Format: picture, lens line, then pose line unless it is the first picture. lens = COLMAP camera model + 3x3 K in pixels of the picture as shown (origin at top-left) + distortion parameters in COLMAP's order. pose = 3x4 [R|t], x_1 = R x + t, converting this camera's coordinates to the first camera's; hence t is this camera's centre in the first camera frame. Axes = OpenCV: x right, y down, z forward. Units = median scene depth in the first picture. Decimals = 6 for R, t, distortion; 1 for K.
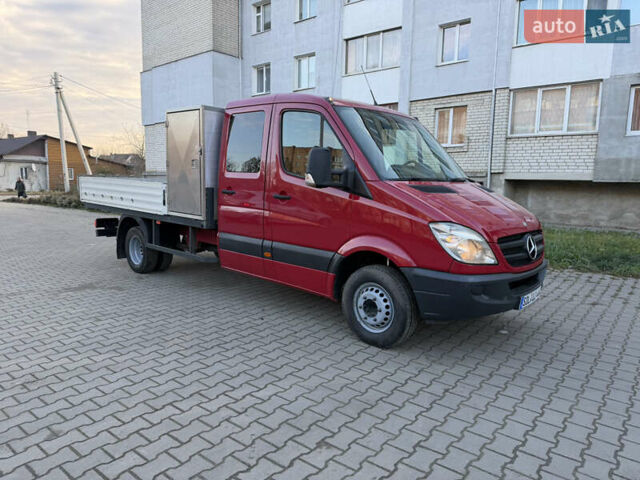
lens RADIAL K [[446.1, 0, 320.0], [0, 446.1, 240.0], [0, 0, 1]] dist [0.032381, -0.040776]
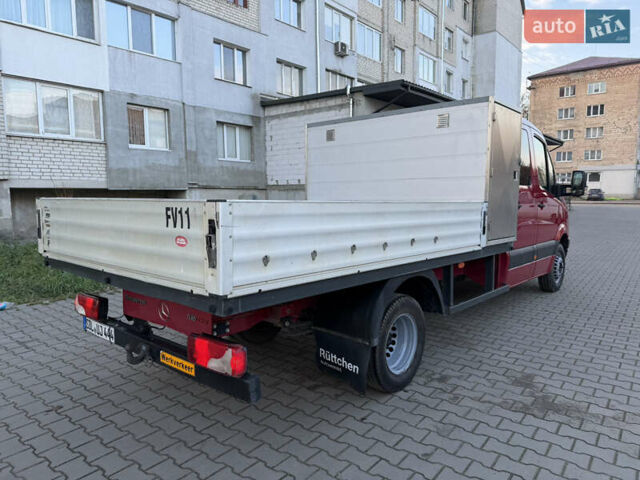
lens RADIAL K [[449.7, 0, 315.8], [0, 449.7, 239.9], [0, 0, 1]] dist [0.076019, -0.114587]
pose [[-0.008215, -0.120304, 0.992703, -0.458873], [0.131984, 0.983921, 0.120332, -0.082542], [-0.991218, 0.132010, 0.007795, 0.556493]]
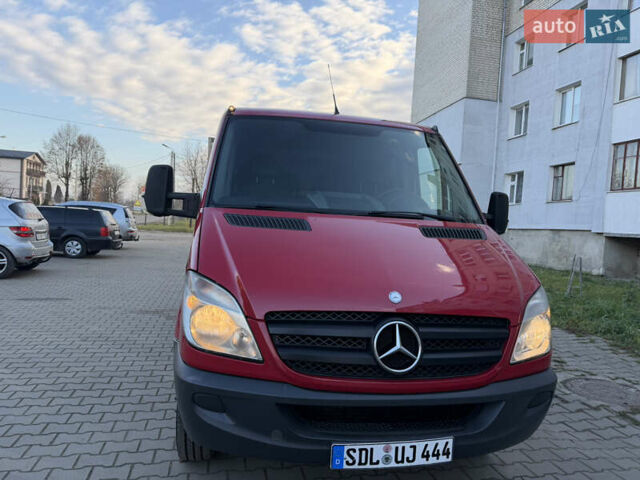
lens RADIAL K [[446.1, 0, 320.0], [0, 446.1, 240.0], [0, 0, 1]] dist [0.032381, -0.040776]
pose [[0.787677, 0.049991, -0.614056, 0.204866], [-0.121517, 0.989729, -0.075301, -0.015542], [0.603985, 0.133931, 0.785662, 0.162680]]
